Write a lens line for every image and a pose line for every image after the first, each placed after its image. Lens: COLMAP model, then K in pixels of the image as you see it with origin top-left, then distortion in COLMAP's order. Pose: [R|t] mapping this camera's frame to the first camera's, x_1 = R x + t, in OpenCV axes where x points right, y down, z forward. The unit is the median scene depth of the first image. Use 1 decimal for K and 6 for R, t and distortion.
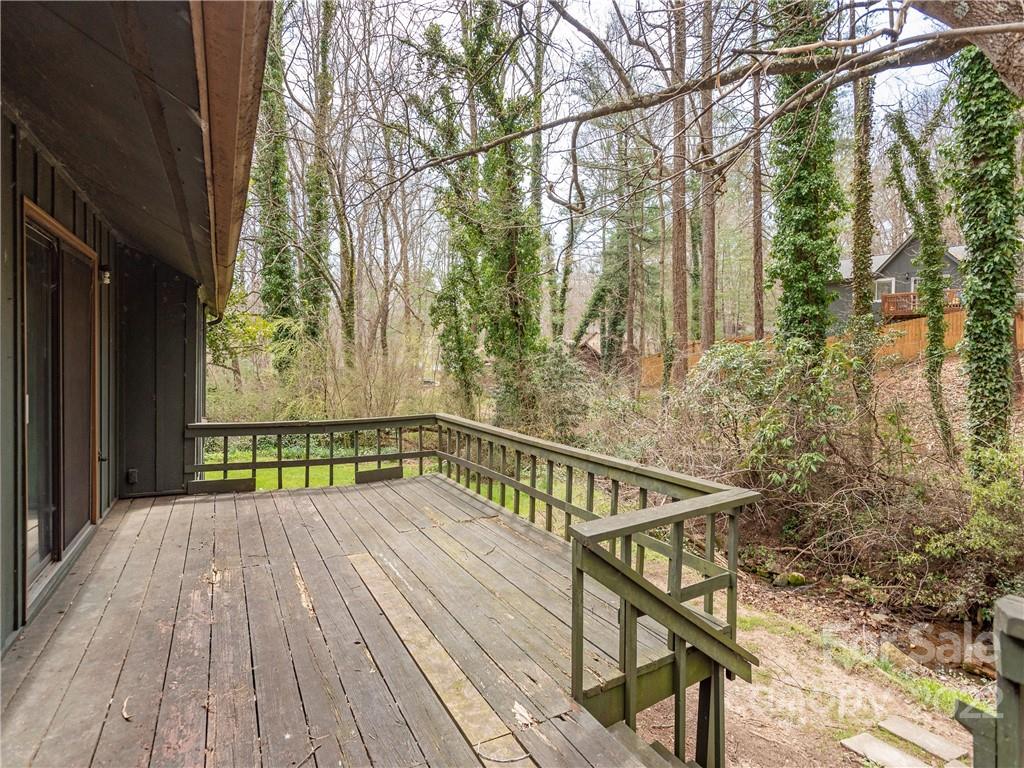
lens RADIAL K [[501.6, 0, 548.5], [0, 501.6, 394.3], [0, 0, 1]] dist [-0.021610, 0.013705]
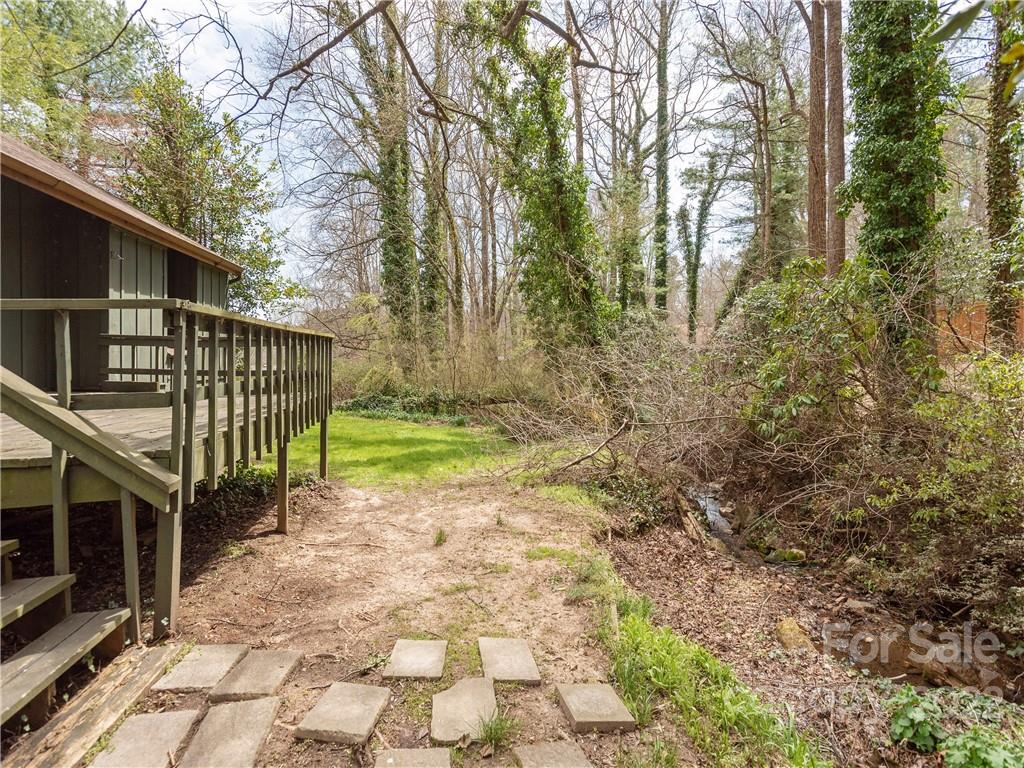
lens RADIAL K [[501.6, 0, 512.0], [0, 501.6, 382.3], [0, 0, 1]] dist [-0.021610, 0.013705]
pose [[0.937648, 0.001154, -0.347583, 0.370319], [-0.001617, 0.999998, -0.001040, 0.099481], [0.347582, 0.001537, 0.937649, 0.104941]]
